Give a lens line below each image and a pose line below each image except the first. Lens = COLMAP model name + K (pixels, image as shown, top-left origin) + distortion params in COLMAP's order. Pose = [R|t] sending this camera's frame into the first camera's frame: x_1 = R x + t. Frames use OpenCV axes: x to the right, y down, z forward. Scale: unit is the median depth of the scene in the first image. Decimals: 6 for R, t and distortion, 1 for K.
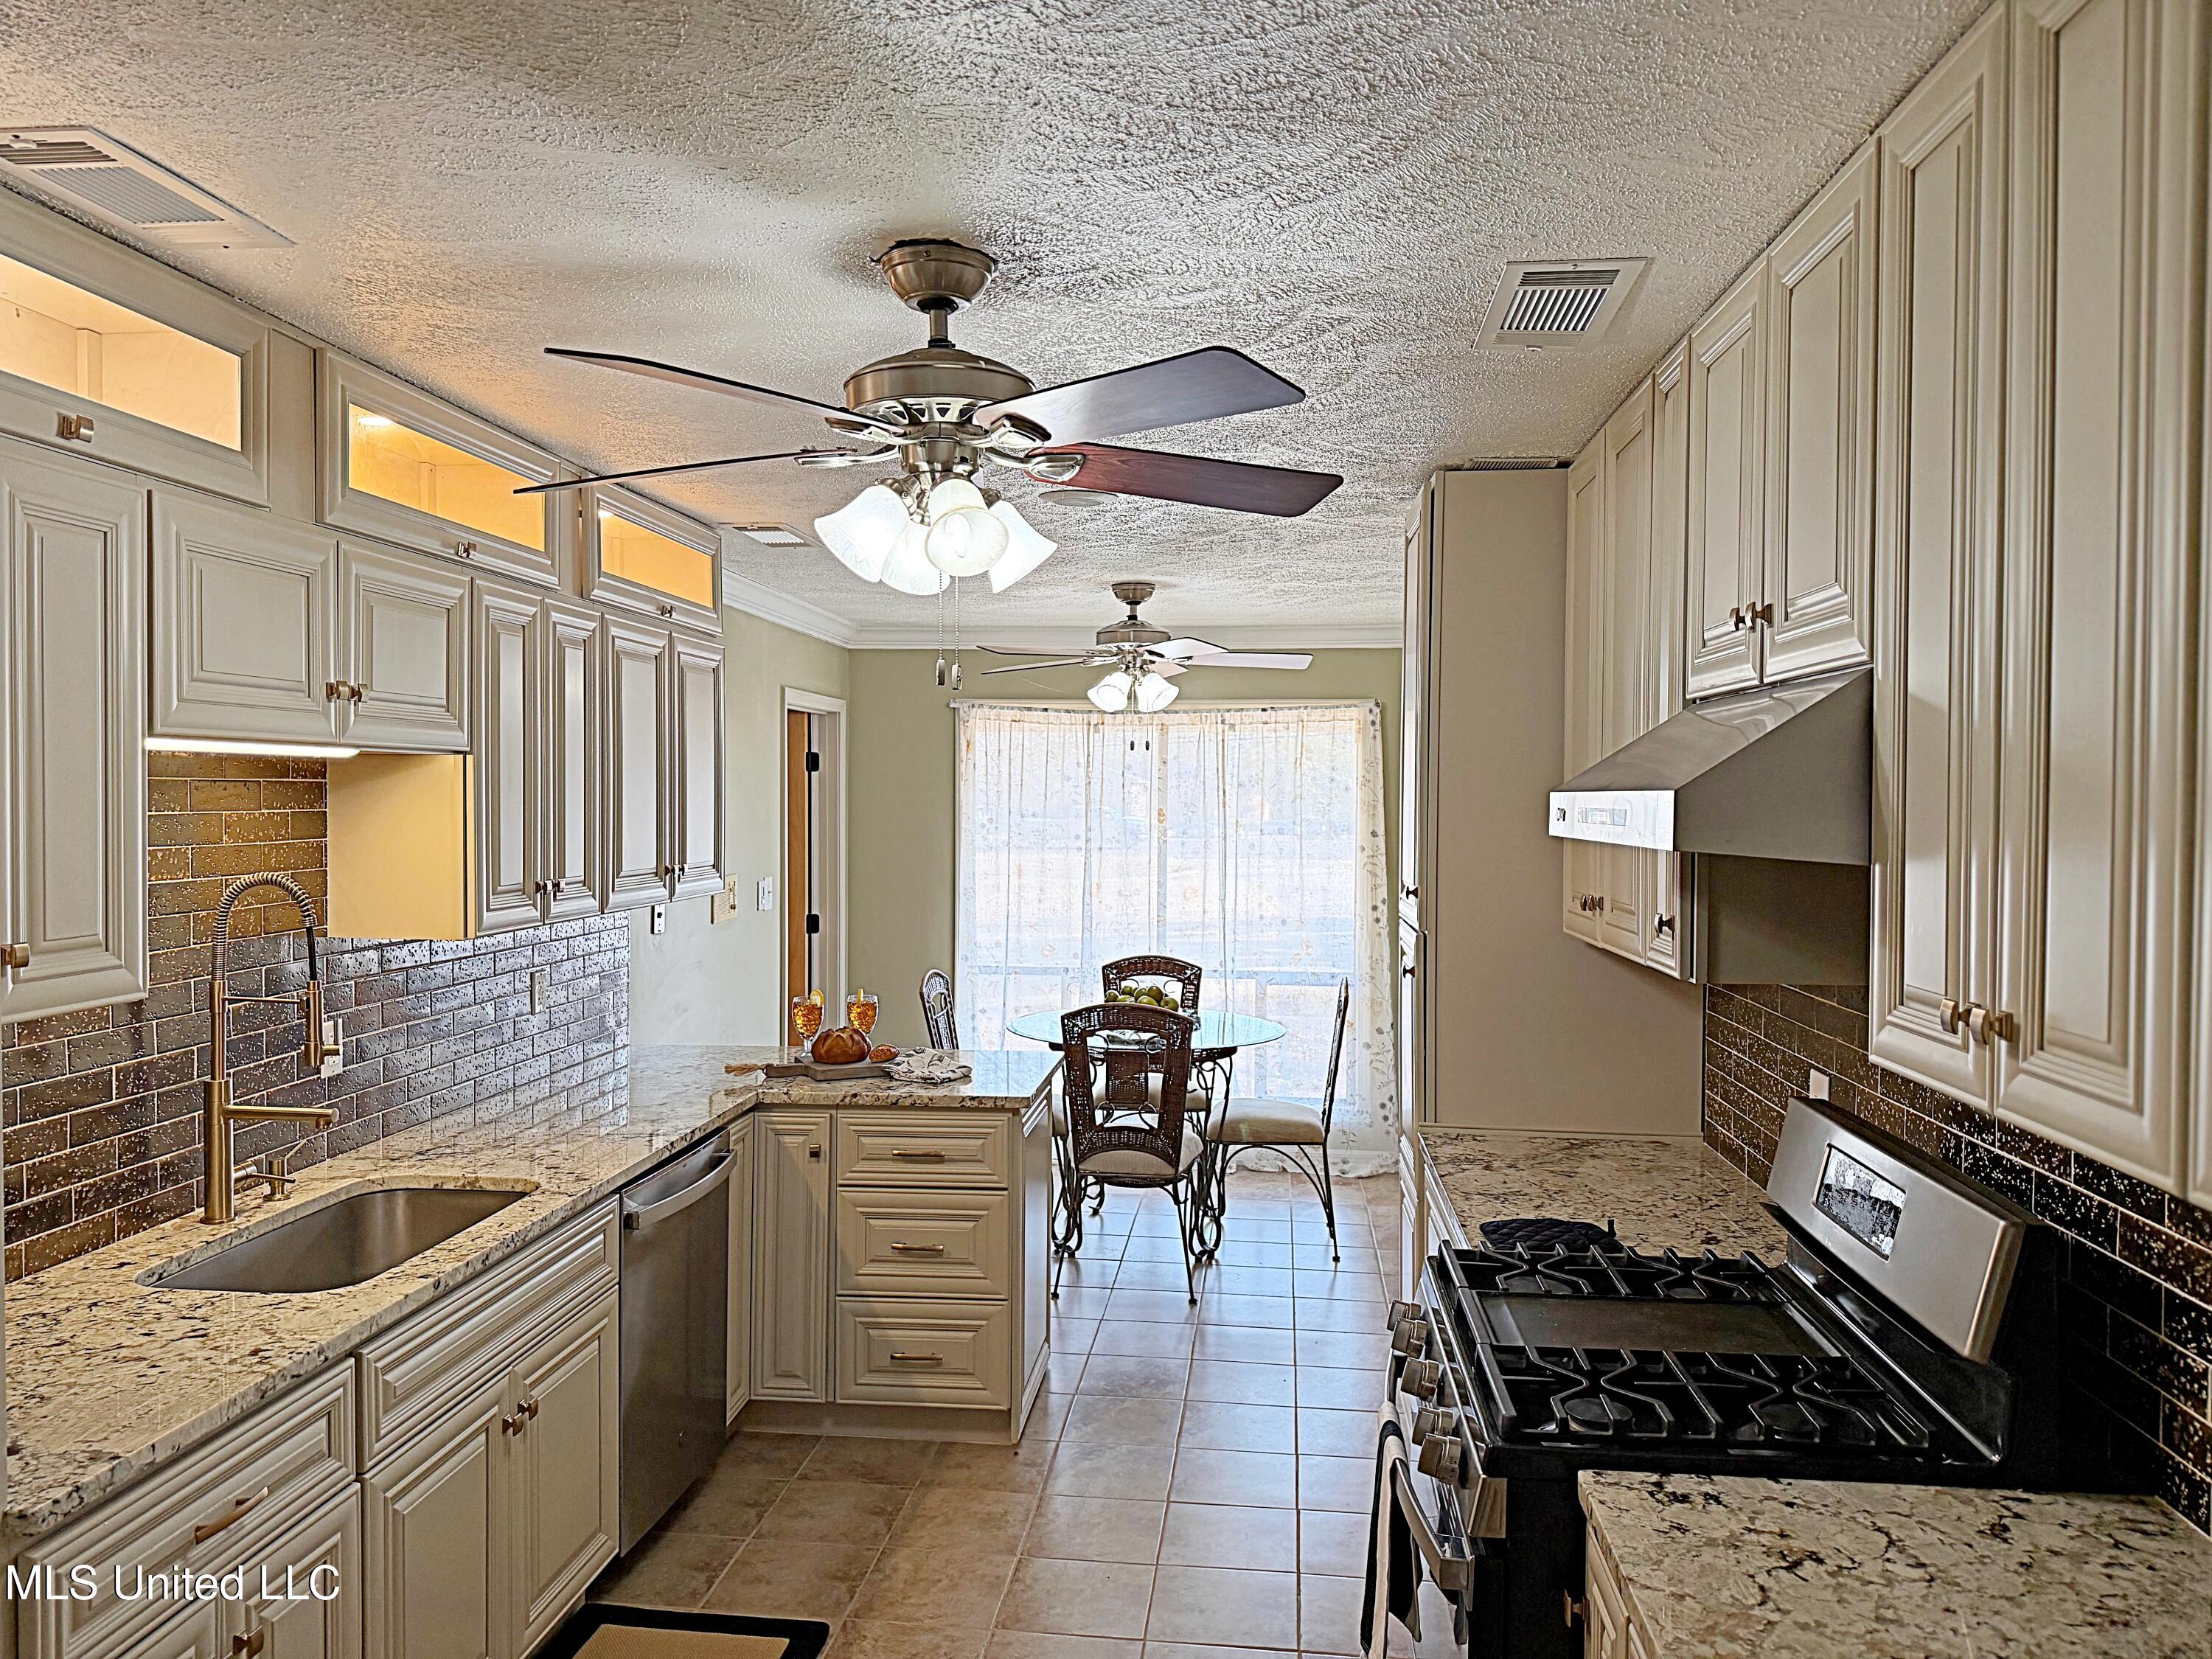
lens RADIAL K [[1556.3, 0, 1112.0], [0, 1556.3, 816.6], [0, 0, 1]] dist [0.062607, -0.006717]
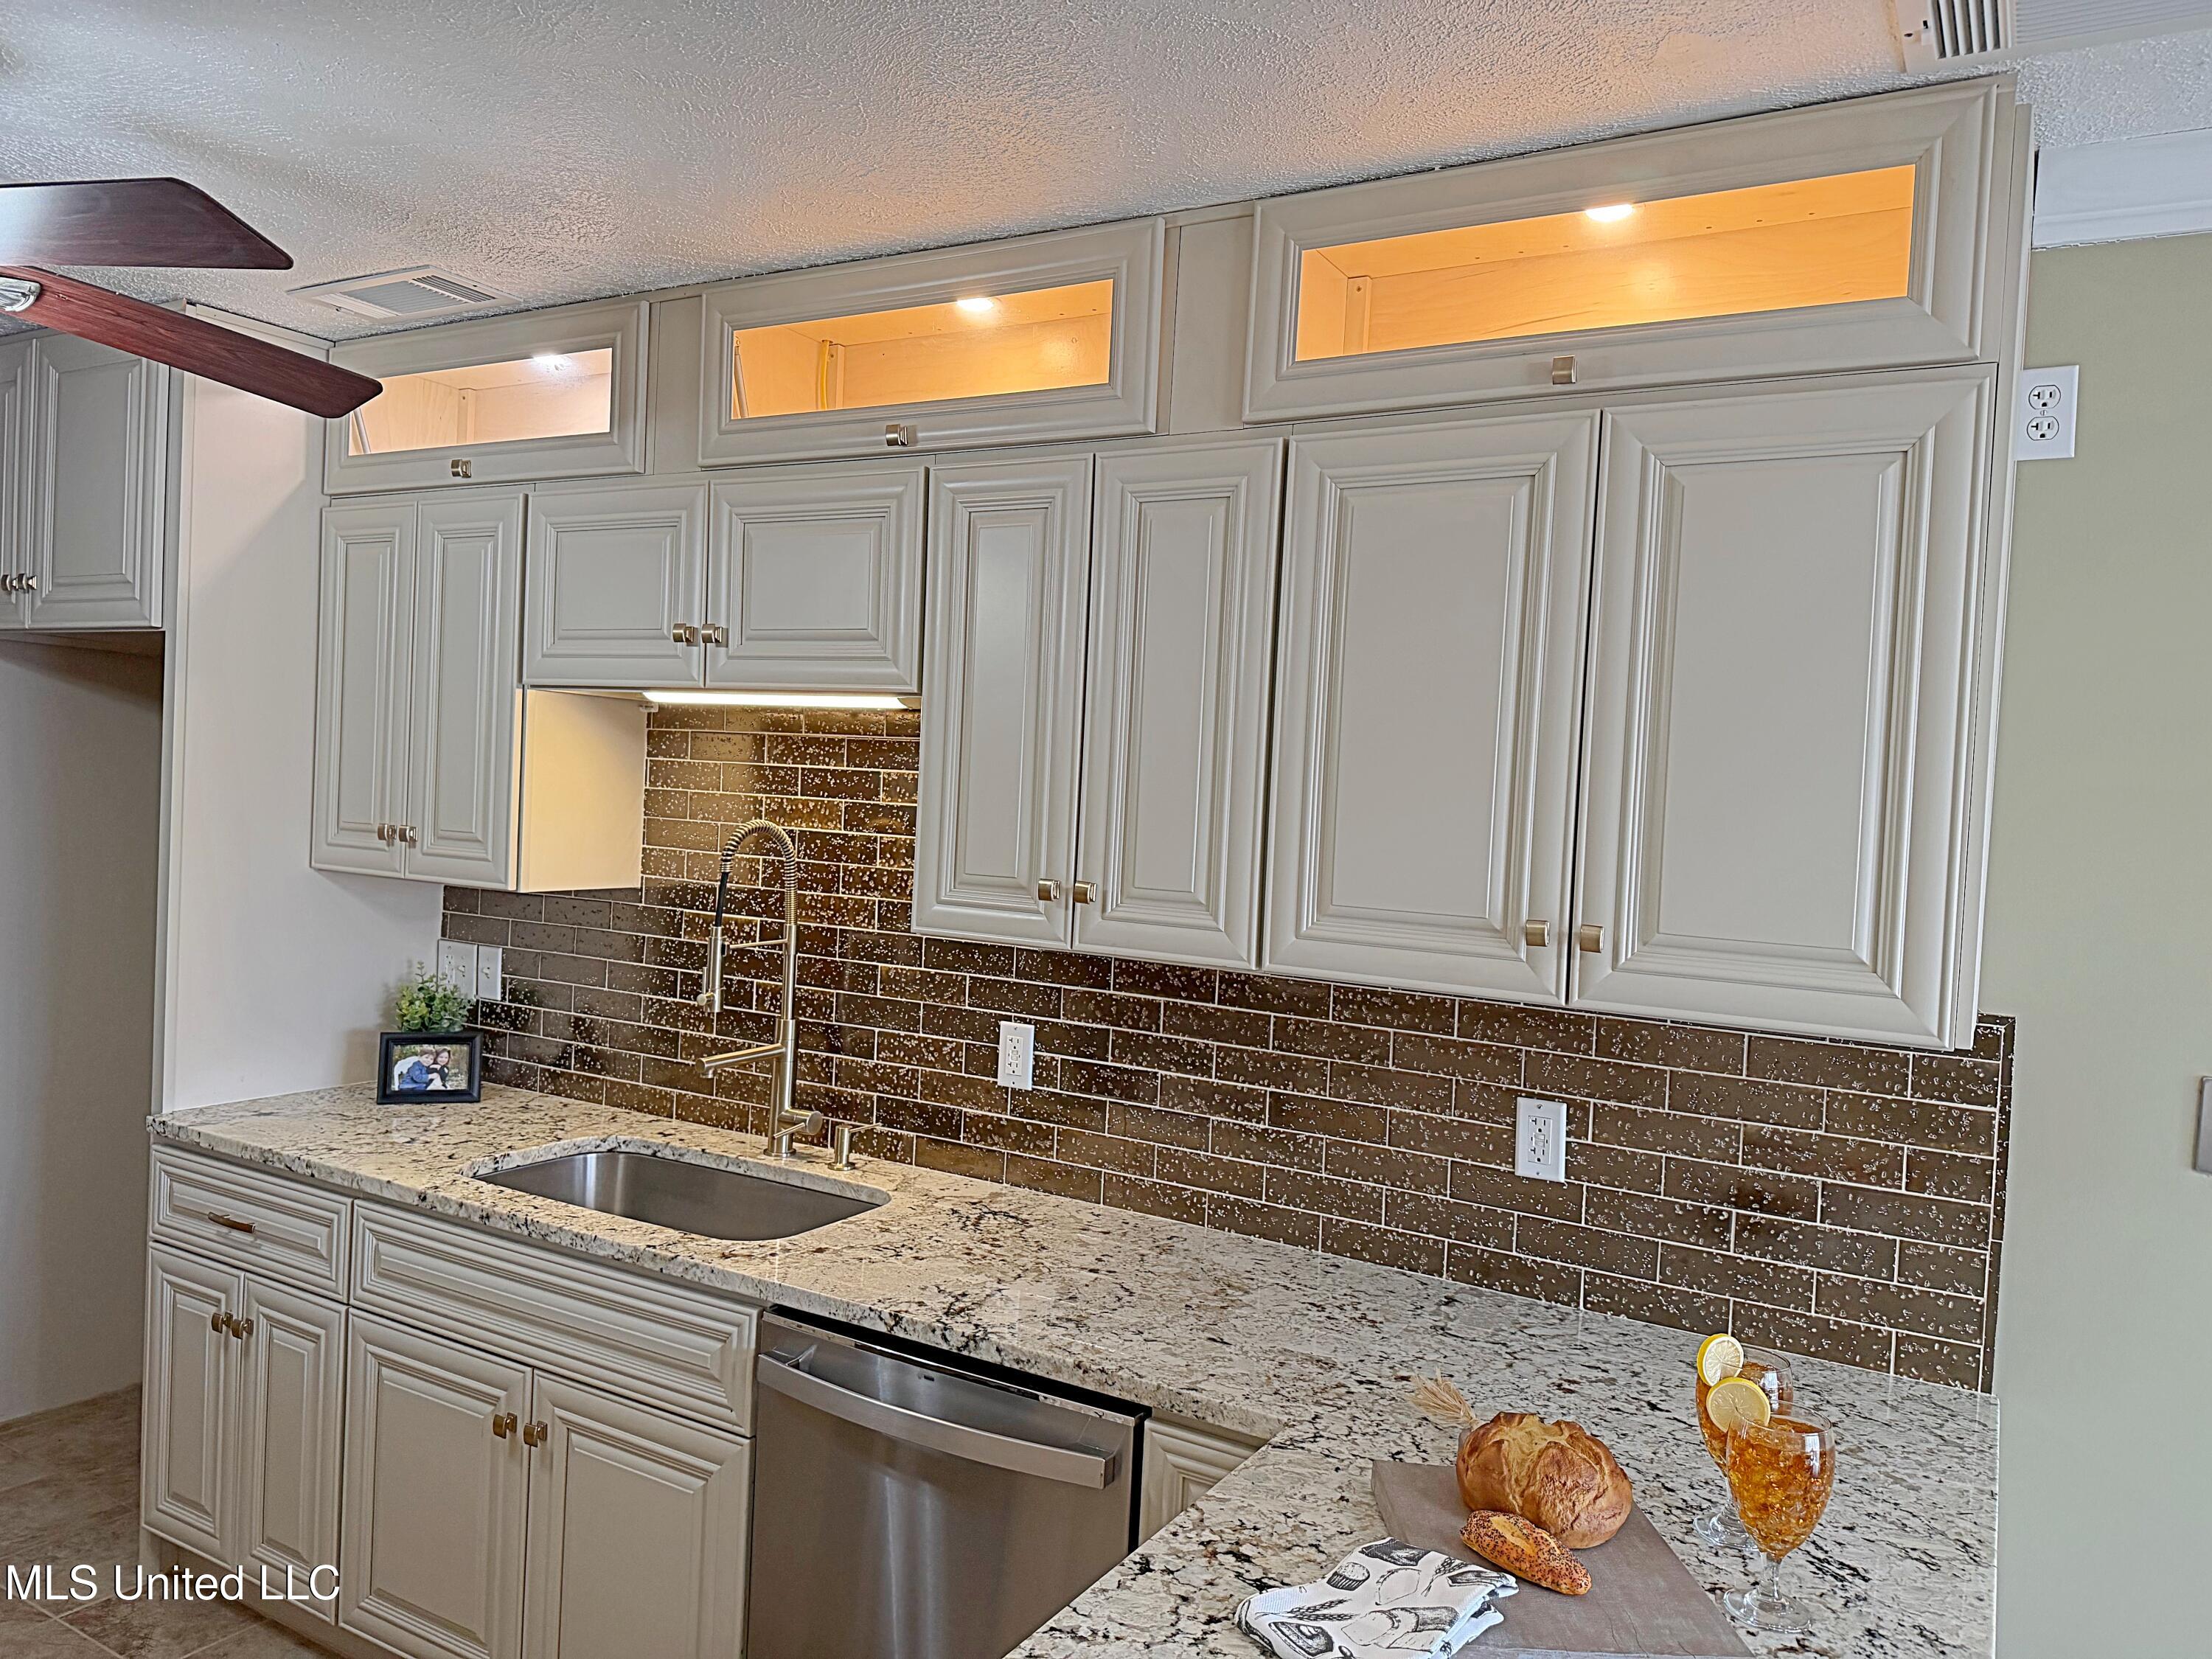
lens RADIAL K [[1556.3, 0, 1119.8], [0, 1556.3, 833.7], [0, 0, 1]] dist [0.062607, -0.006717]
pose [[-0.419902, 0.002092, -0.907567, 0.310860], [-0.067657, 0.997143, 0.033601, -0.006158], [0.905044, 0.075512, -0.418561, 1.787412]]
